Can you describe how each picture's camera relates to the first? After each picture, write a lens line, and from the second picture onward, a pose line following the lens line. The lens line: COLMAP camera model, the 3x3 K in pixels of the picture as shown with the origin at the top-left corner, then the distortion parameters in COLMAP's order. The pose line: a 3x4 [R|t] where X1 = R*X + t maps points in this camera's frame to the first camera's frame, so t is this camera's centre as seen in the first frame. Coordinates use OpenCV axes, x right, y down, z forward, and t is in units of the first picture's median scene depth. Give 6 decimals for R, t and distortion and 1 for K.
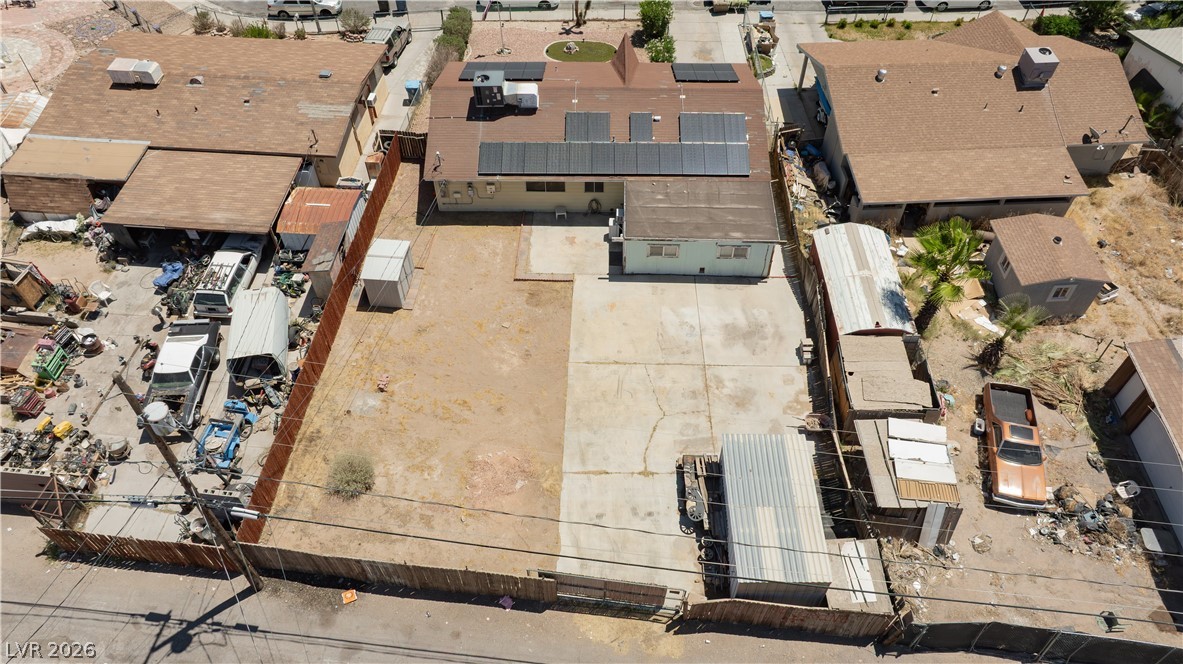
lens RADIAL K [[838.1, 0, 591.5], [0, 838.1, 332.0], [0, 0, 1]] dist [-0.039555, 0.040666]
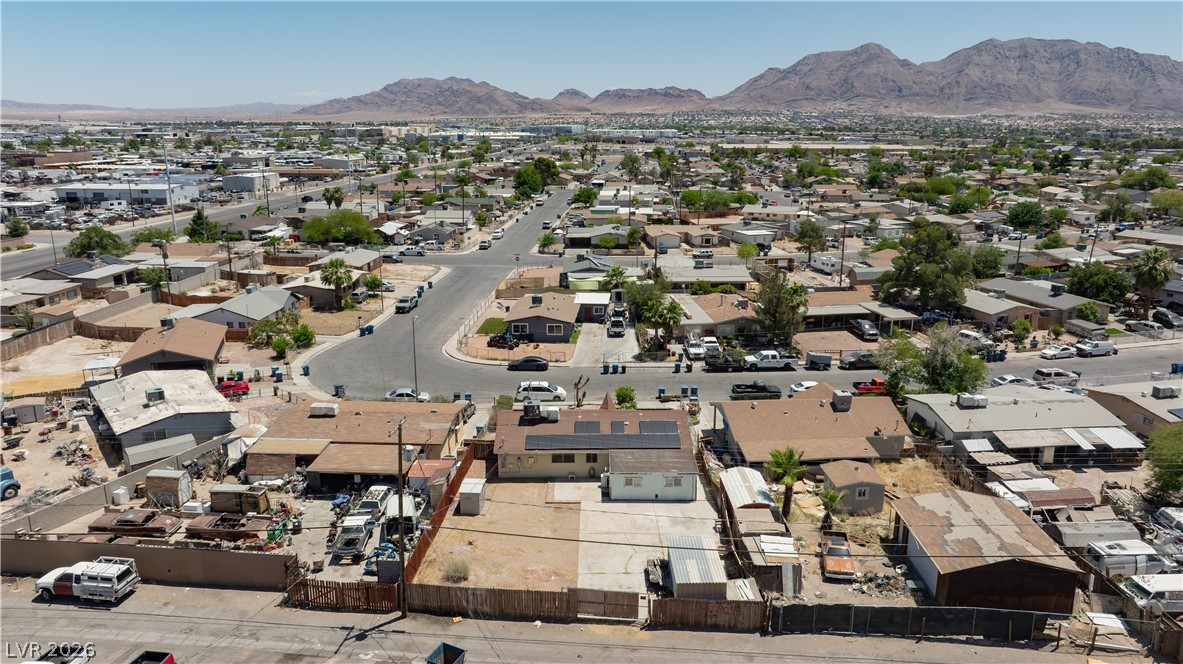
lens RADIAL K [[838.1, 0, 591.5], [0, 838.1, 332.0], [0, 0, 1]] dist [-0.039555, 0.040666]
pose [[0.999741, -0.009199, 0.020800, -0.032661], [0.019456, 0.819518, -0.572723, 0.637673], [-0.011778, 0.572980, 0.819485, -0.592385]]
